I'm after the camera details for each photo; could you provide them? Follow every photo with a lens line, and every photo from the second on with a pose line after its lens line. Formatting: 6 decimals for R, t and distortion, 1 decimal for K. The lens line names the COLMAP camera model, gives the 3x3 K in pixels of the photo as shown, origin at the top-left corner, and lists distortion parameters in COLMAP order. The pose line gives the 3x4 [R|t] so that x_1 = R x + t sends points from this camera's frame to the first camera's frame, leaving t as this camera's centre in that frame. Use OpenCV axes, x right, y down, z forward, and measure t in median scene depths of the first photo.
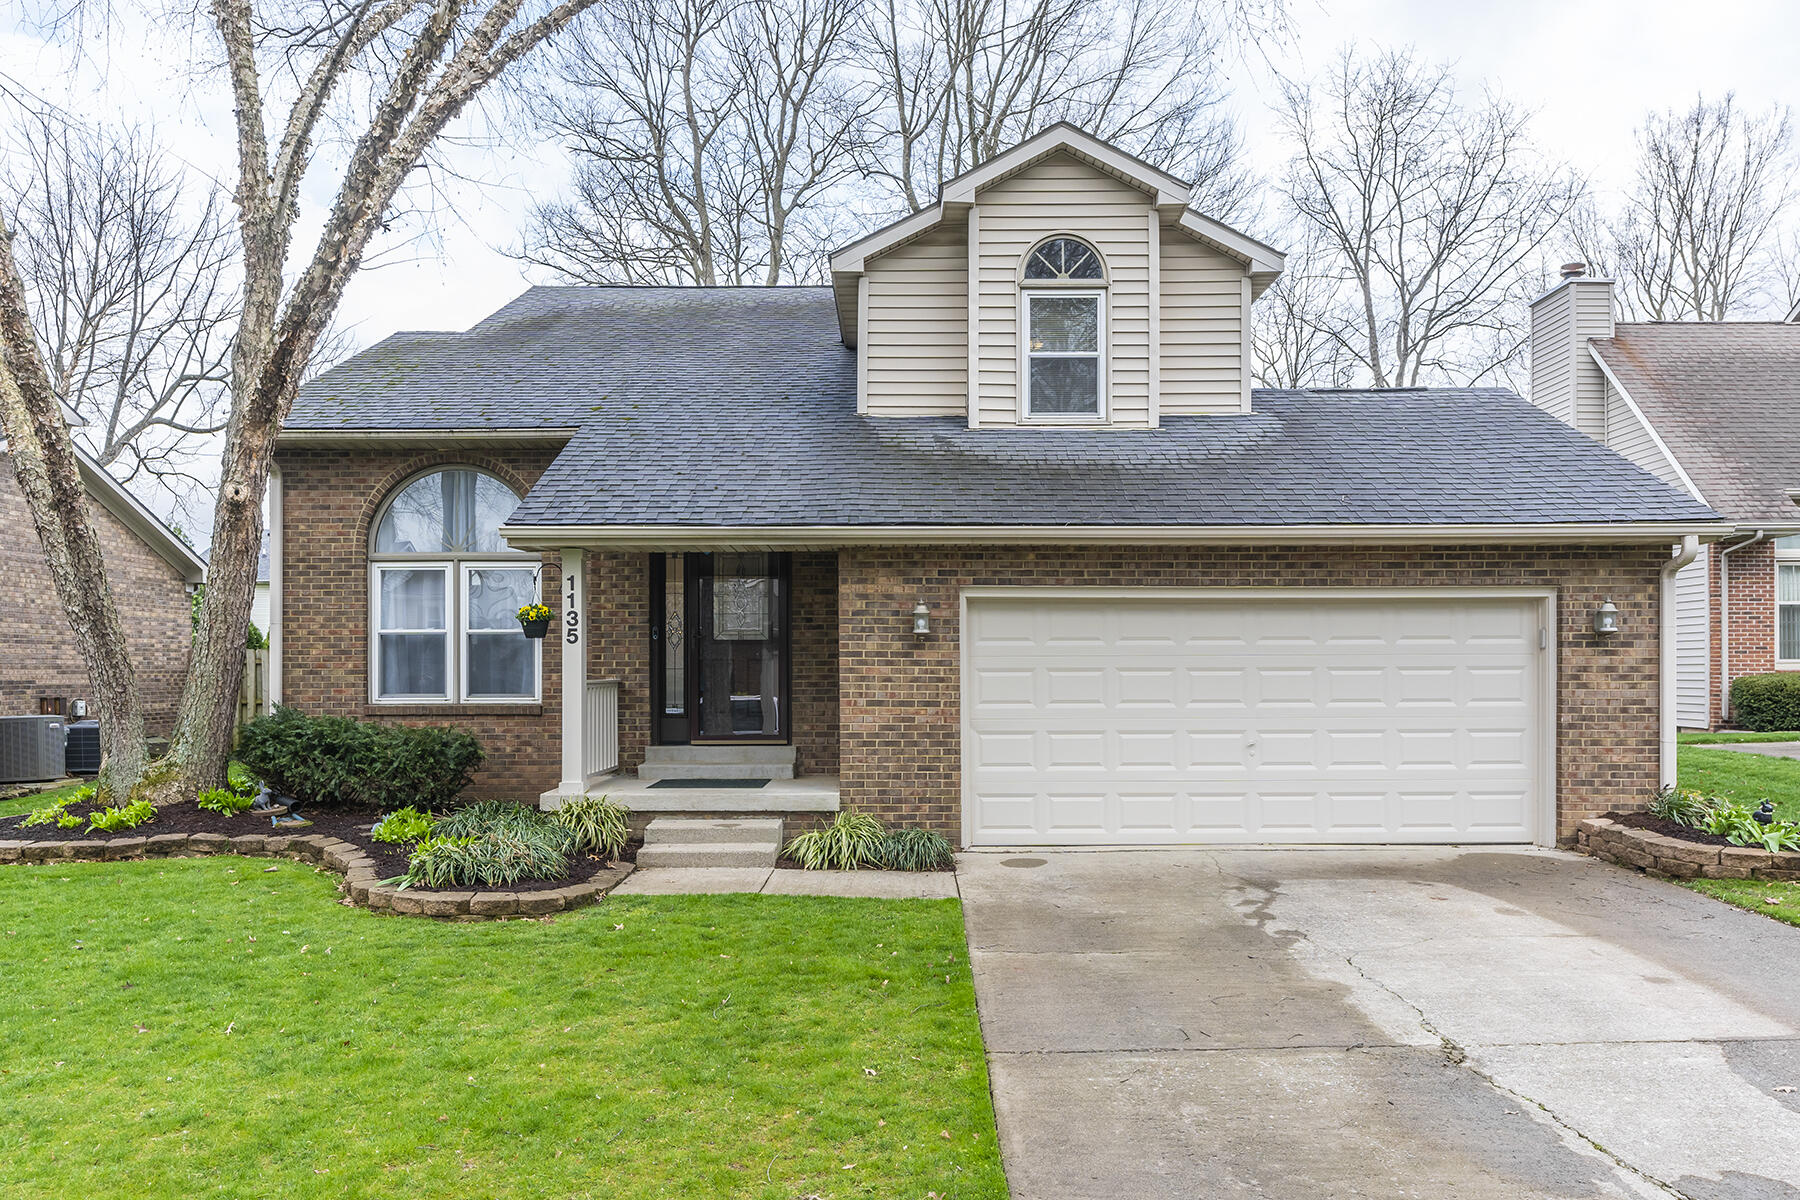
lens RADIAL K [[1175.9, 0, 928.0], [0, 1175.9, 668.5], [0, 0, 1]] dist [-0.002789, 0.006563]
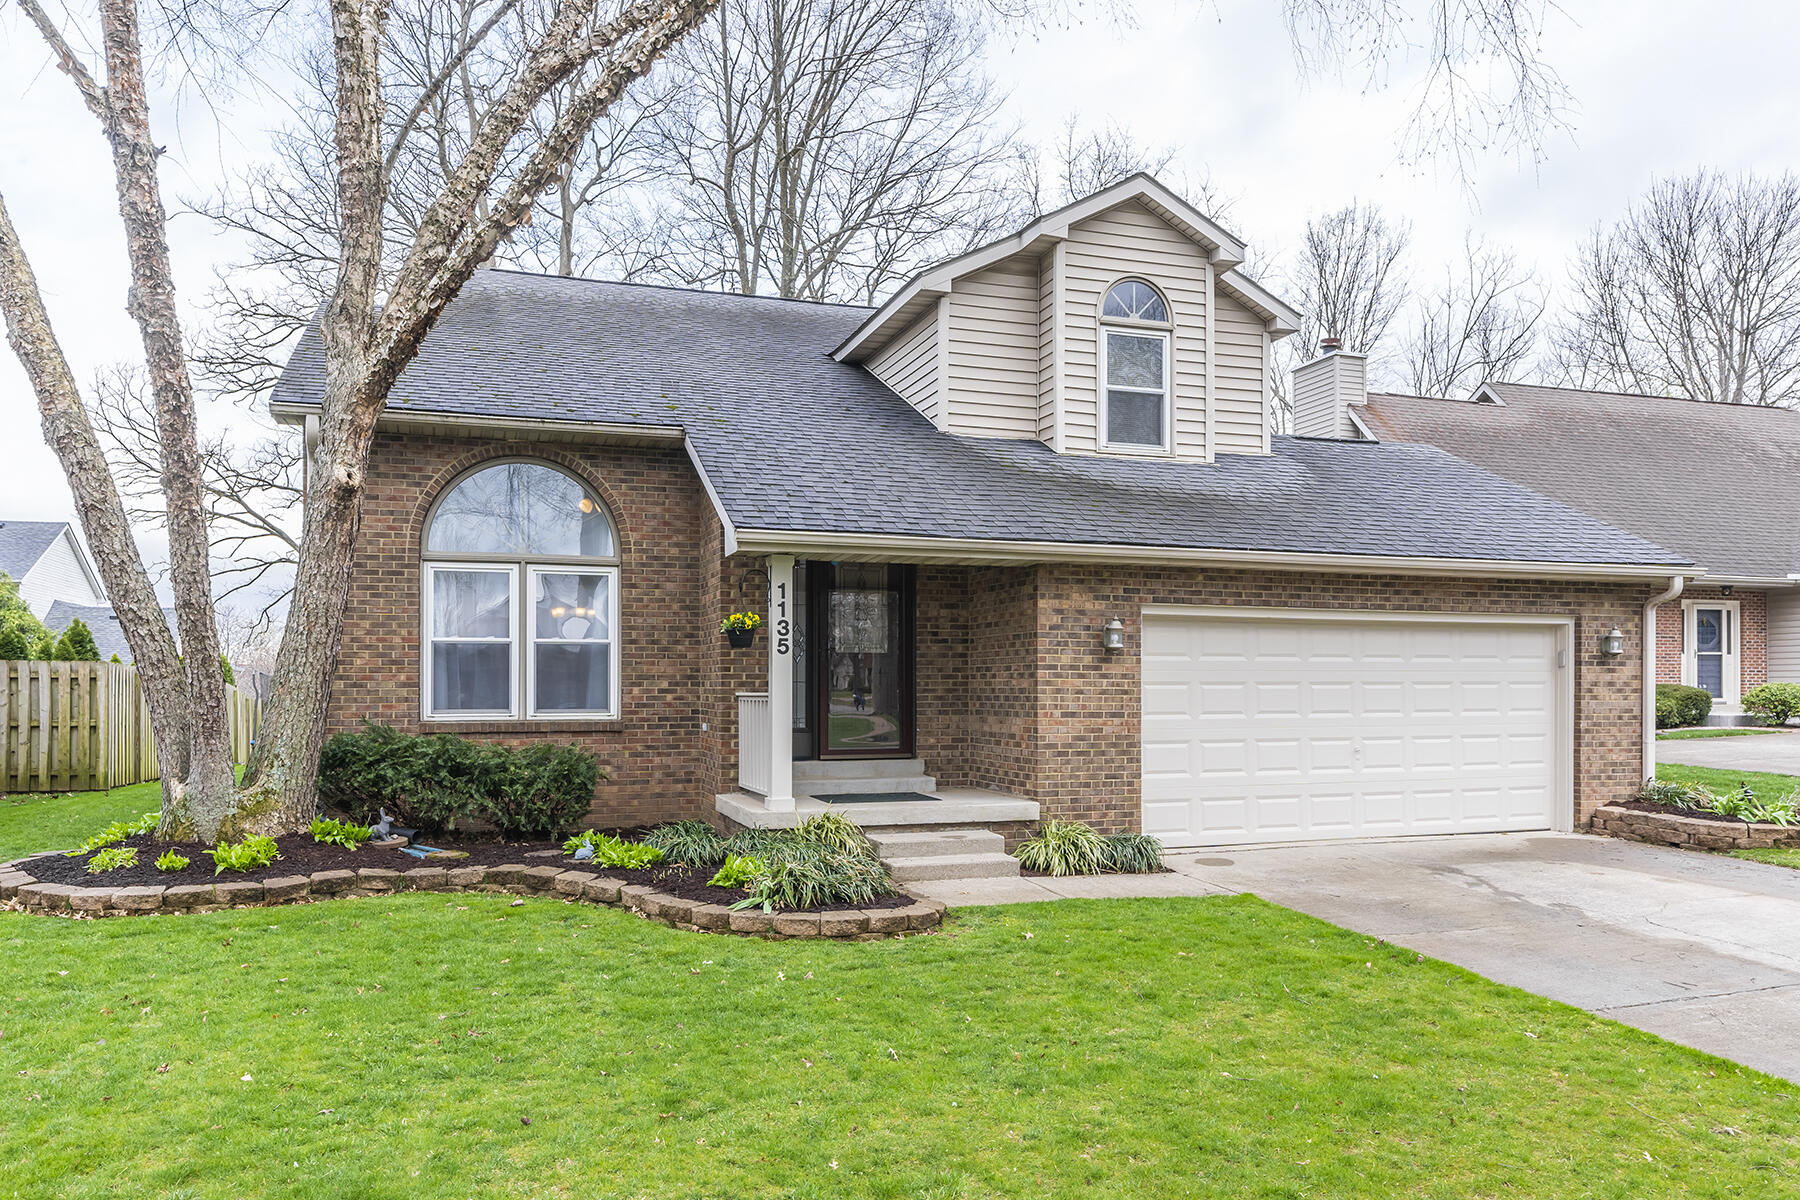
lens RADIAL K [[1175.9, 0, 899.1], [0, 1175.9, 682.3], [0, 0, 1]] dist [-0.002789, 0.006563]
pose [[0.954414, 0.003348, 0.298467, -0.491050], [-0.001386, 0.999976, -0.006784, 0.008056], [-0.298483, 0.006061, 0.954396, 0.055031]]
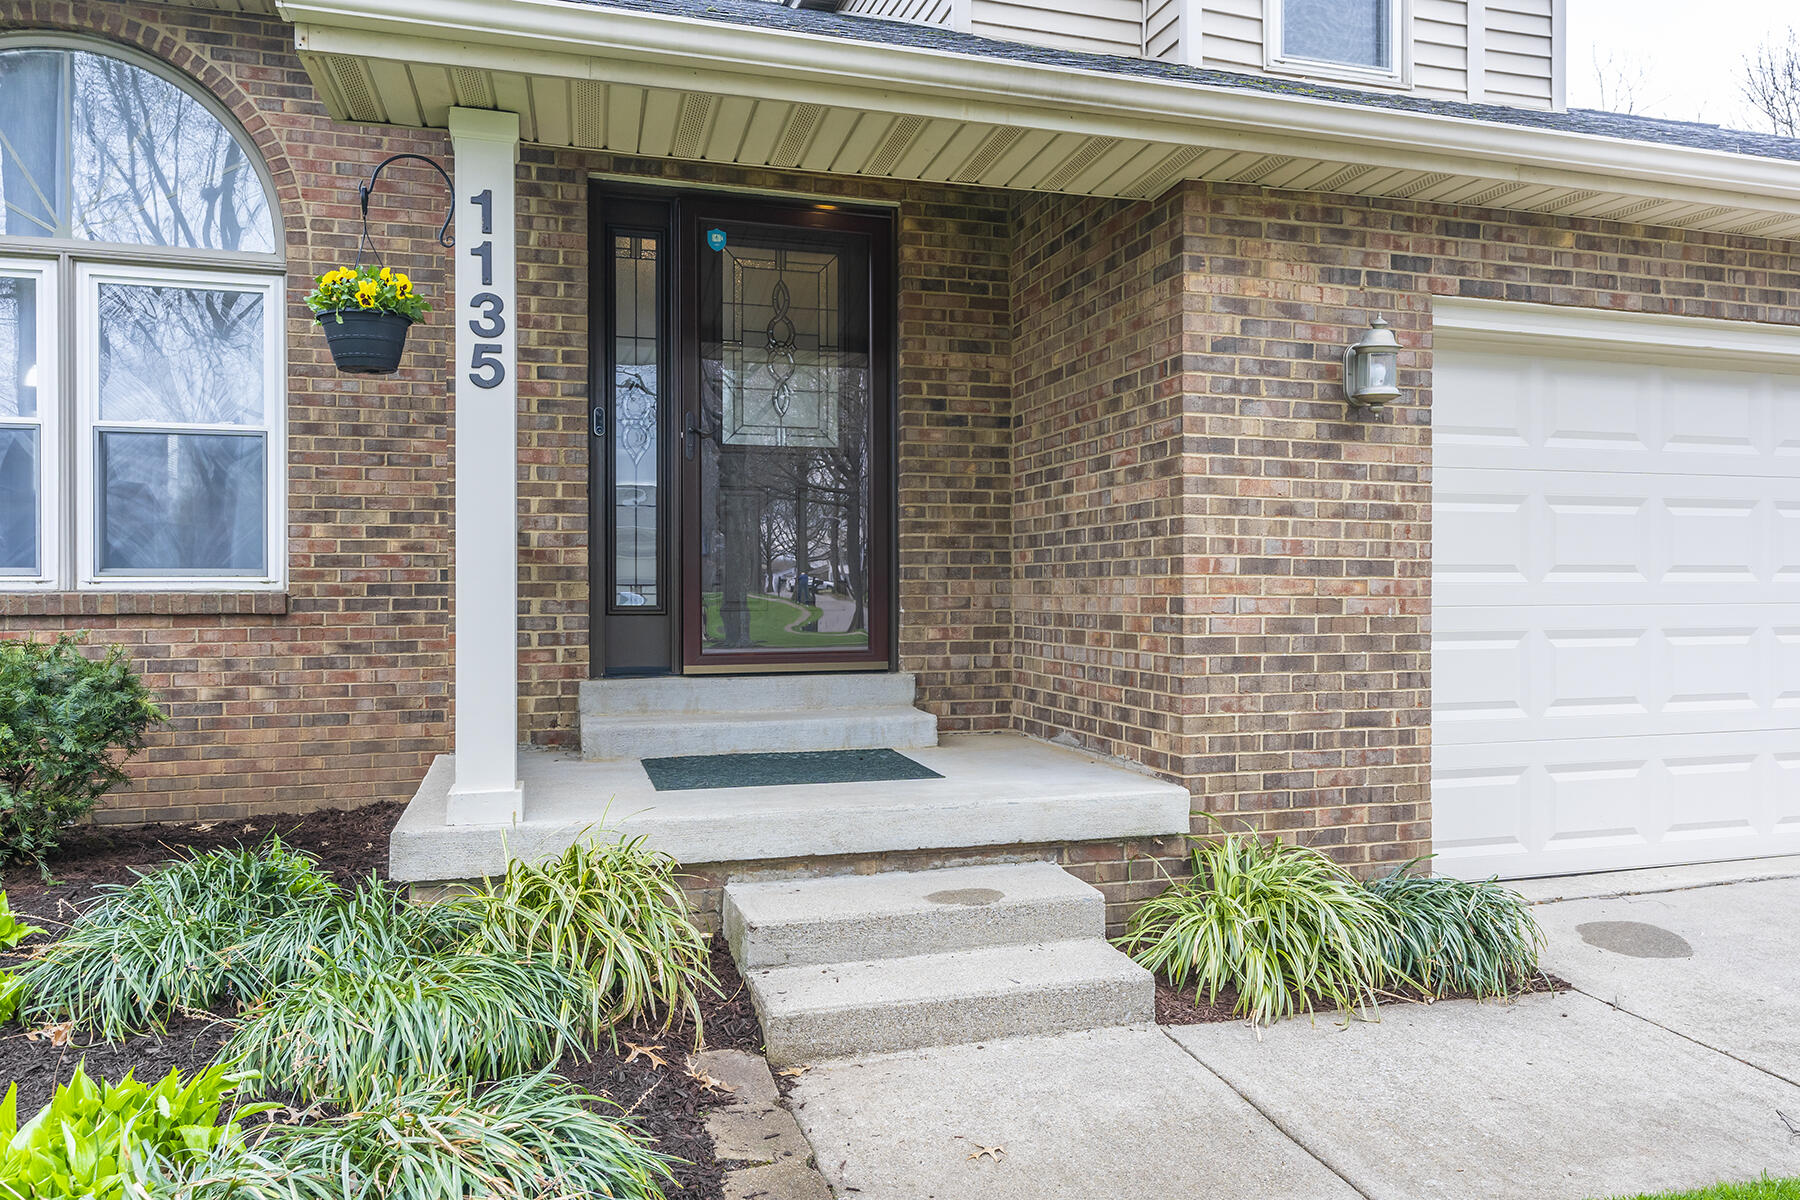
lens RADIAL K [[1175.9, 0, 901.2], [0, 1175.9, 592.5], [0, 0, 1]] dist [-0.002789, 0.006563]
pose [[0.965694, -0.000761, 0.259683, -0.270735], [0.000354, 0.999999, 0.001615, 0.037471], [-0.259684, -0.001467, 0.965692, 0.626519]]
